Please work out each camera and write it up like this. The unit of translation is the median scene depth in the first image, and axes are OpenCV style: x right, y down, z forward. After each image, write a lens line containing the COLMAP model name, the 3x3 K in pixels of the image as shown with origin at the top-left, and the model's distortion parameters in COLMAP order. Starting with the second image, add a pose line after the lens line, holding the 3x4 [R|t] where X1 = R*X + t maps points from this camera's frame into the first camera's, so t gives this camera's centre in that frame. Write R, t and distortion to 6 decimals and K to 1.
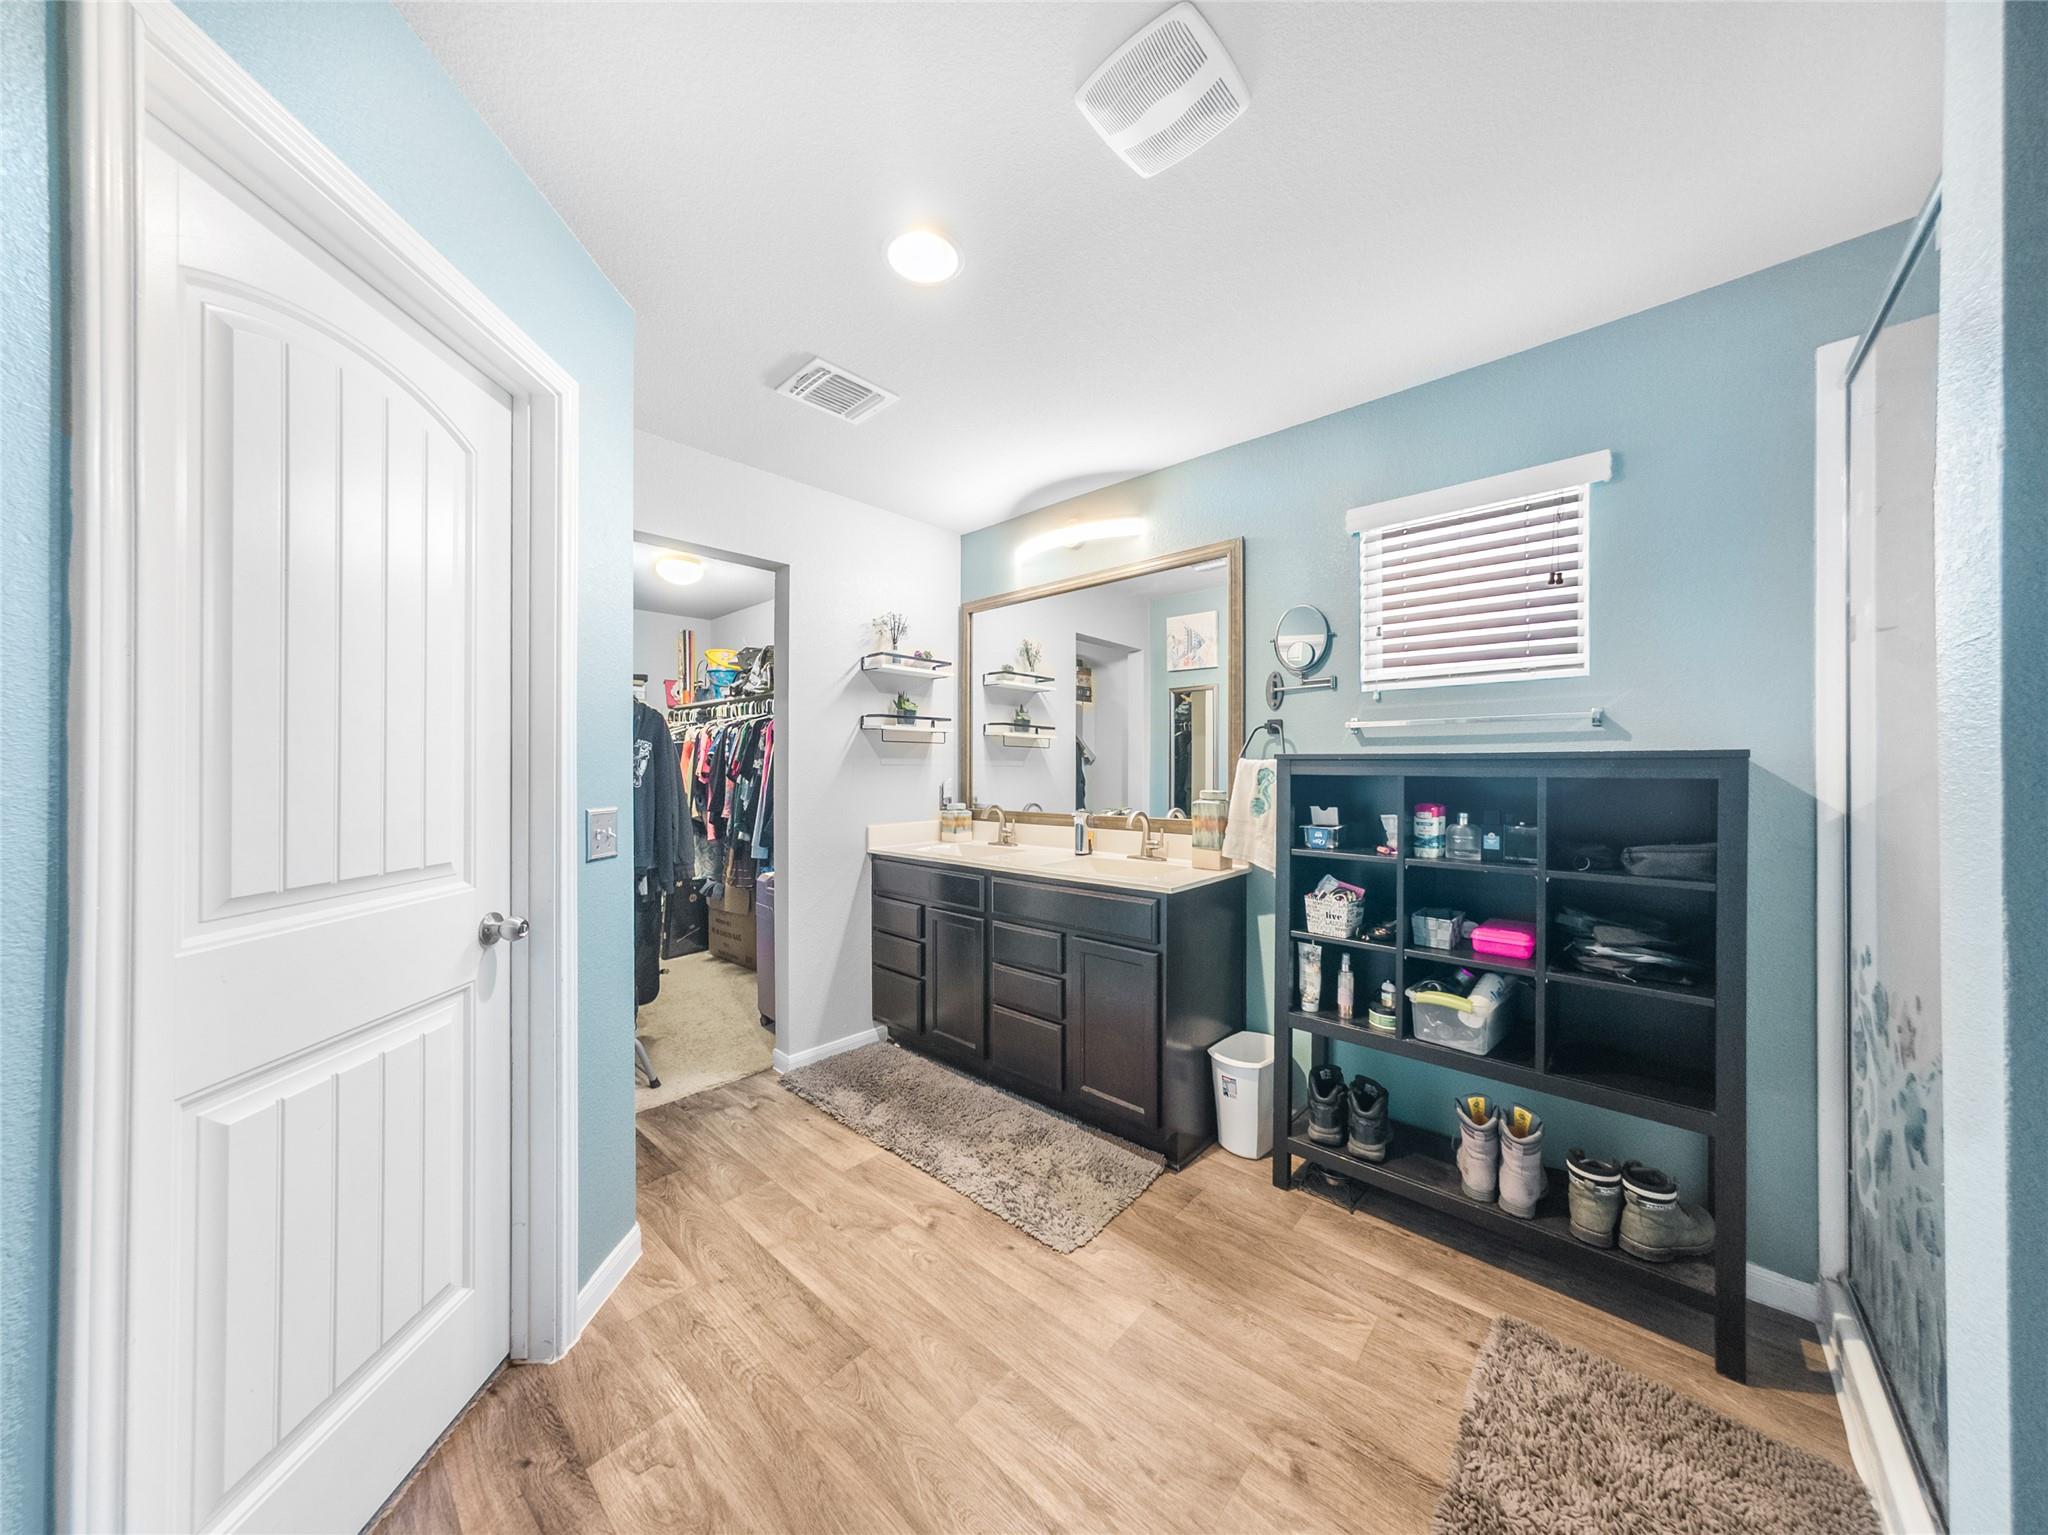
lens RADIAL K [[687.8, 0, 1026.4], [0, 687.8, 774.7], [0, 0, 1]] dist [-0.004980, 0.002415]
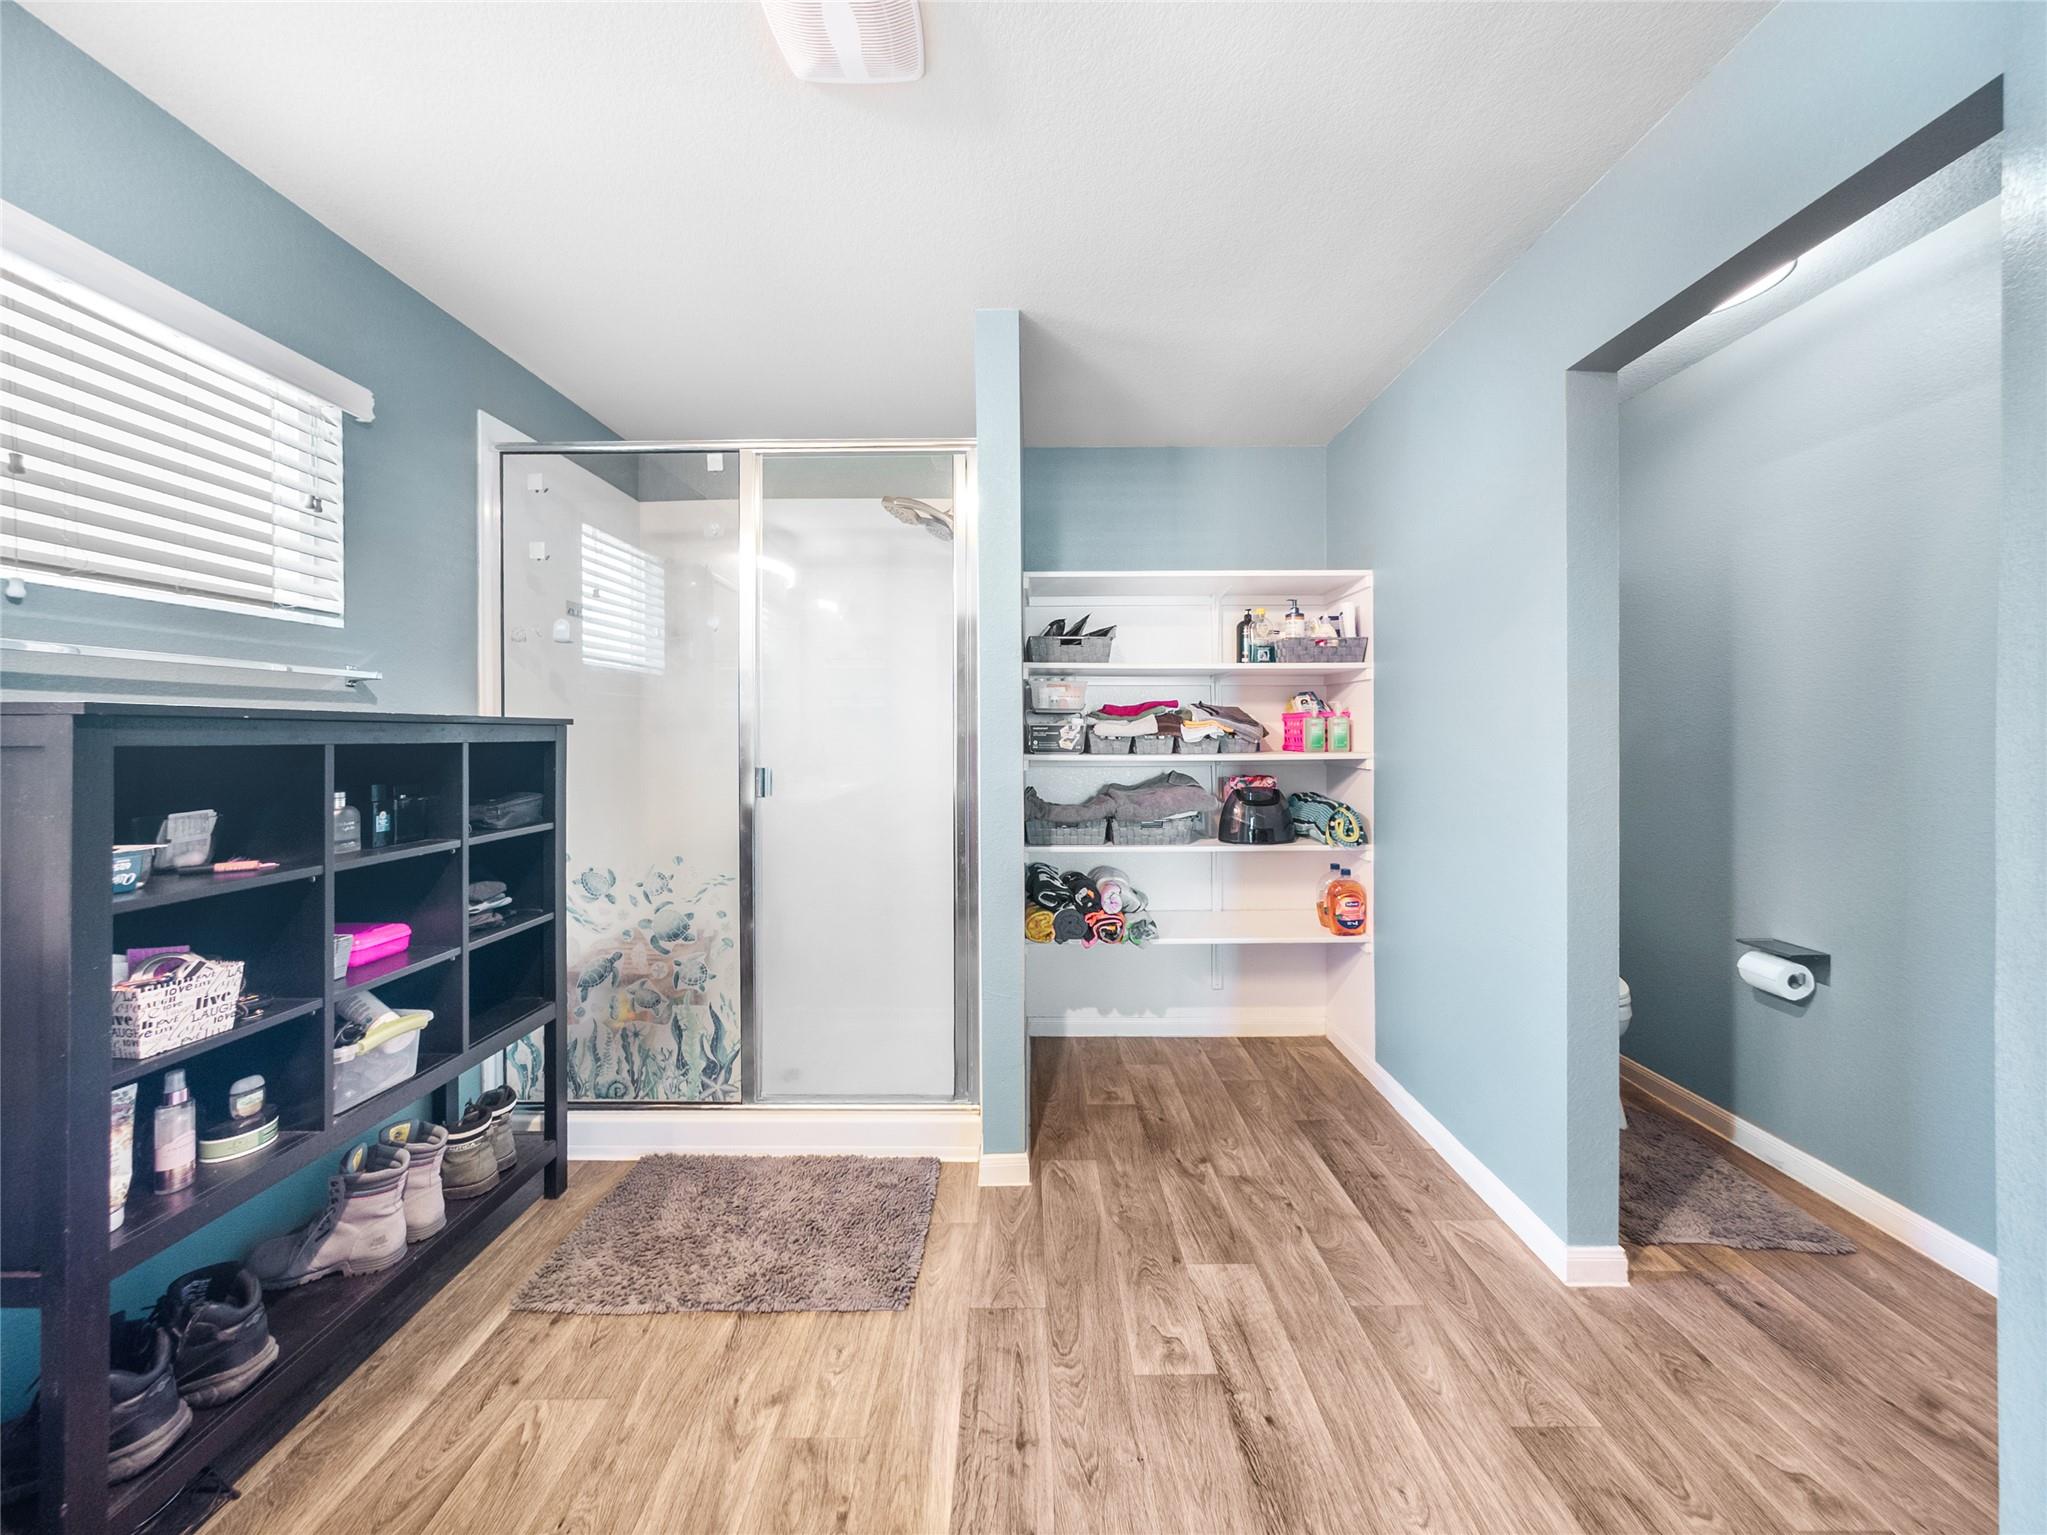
lens RADIAL K [[687.5, 0, 1021.5], [0, 687.5, 736.0], [0, 0, 1]] dist [-0.004980, 0.002415]
pose [[-0.665089, -0.003301, 0.746757, -0.256892], [0.004496, 0.999954, 0.008425, -0.005744], [-0.746751, 0.008960, -0.665044, 0.562678]]
